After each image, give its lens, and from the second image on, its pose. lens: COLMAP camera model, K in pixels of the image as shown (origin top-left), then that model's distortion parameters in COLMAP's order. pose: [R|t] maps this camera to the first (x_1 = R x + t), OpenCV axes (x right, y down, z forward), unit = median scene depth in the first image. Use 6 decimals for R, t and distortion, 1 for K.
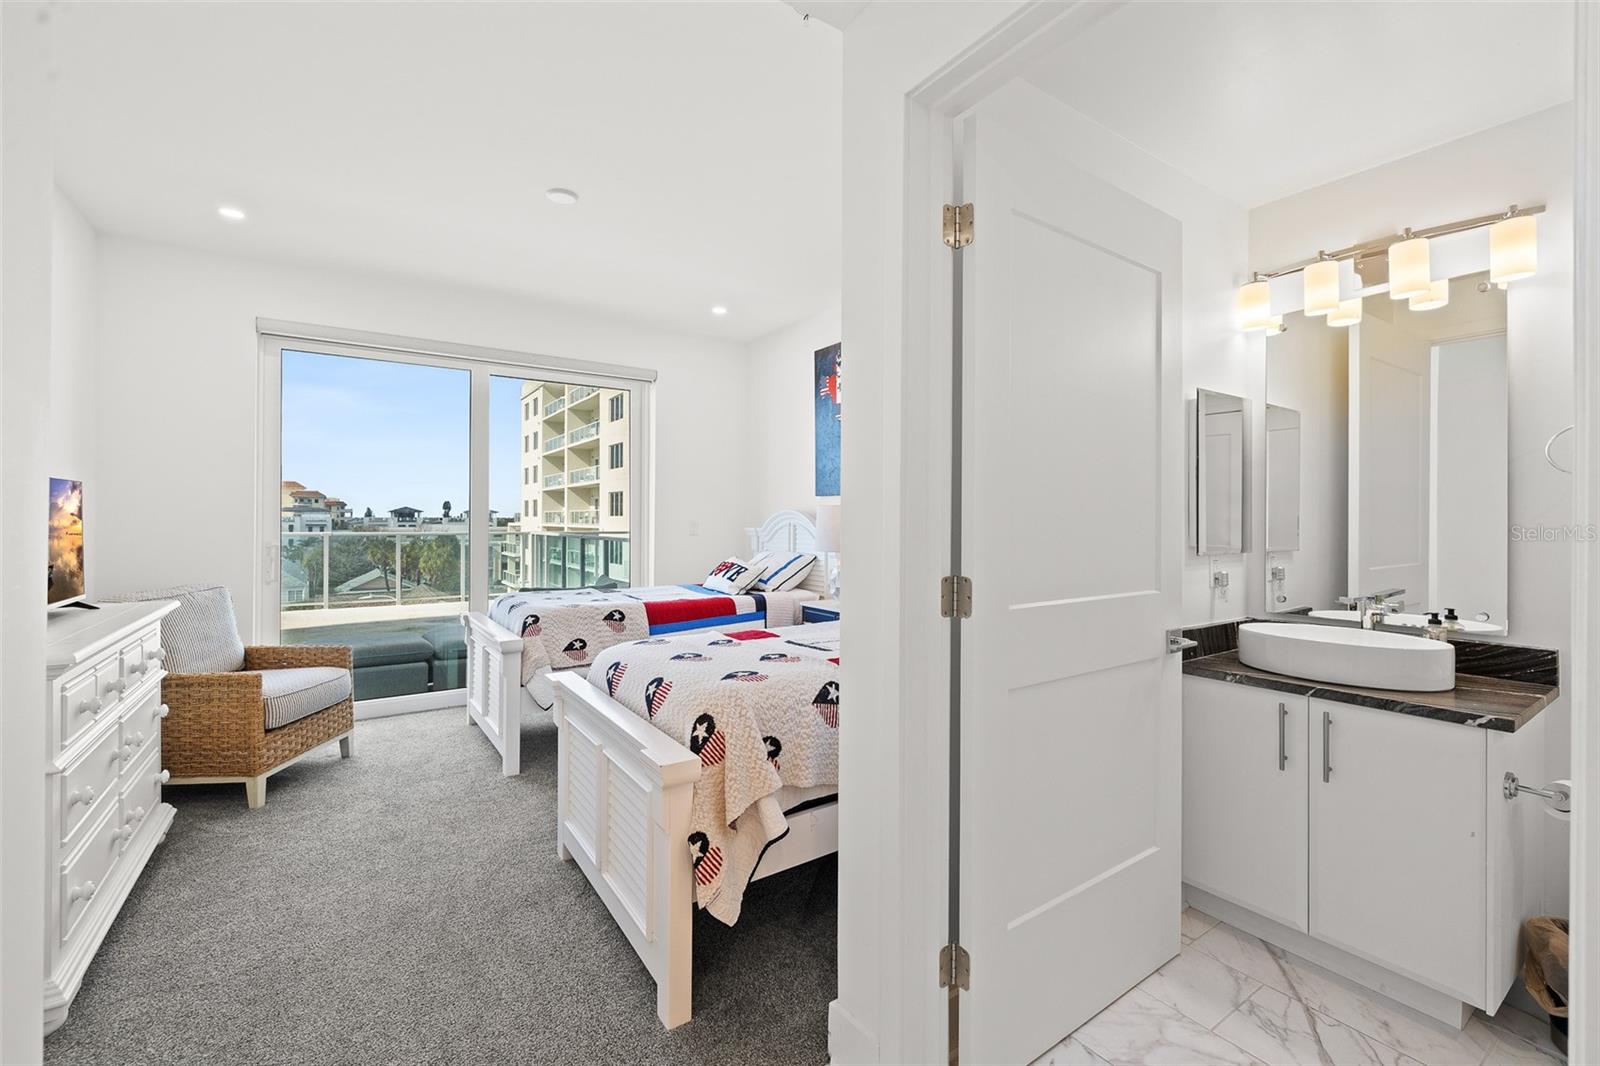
lens RADIAL K [[679.8, 0, 818.0], [0, 679.8, 518.4], [0, 0, 1]] dist [0.001538, -0.000476]
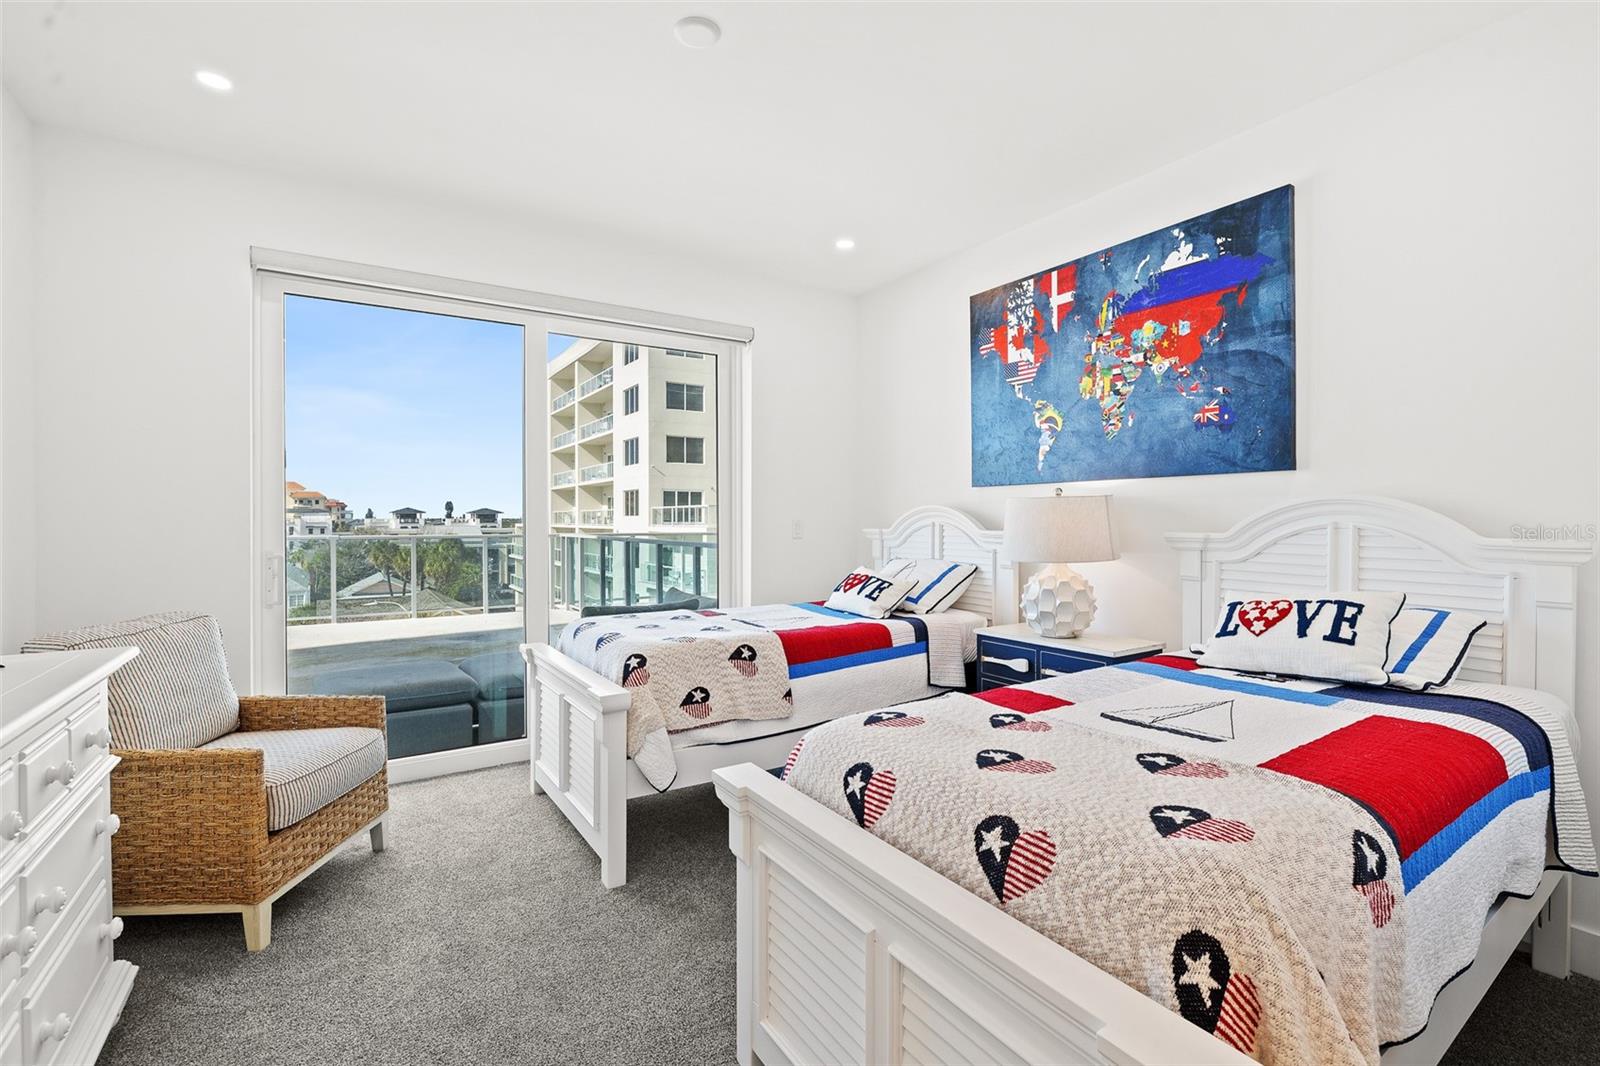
lens RADIAL K [[721.4, 0, 823.1], [0, 721.4, 524.3], [0, 0, 1]] dist [-0.005908, 0.001140]
pose [[0.999755, -0.004812, -0.021611, -0.205269], [0.005009, 0.999946, 0.009086, 0.000835], [0.021566, -0.009192, 0.999725, 0.251743]]
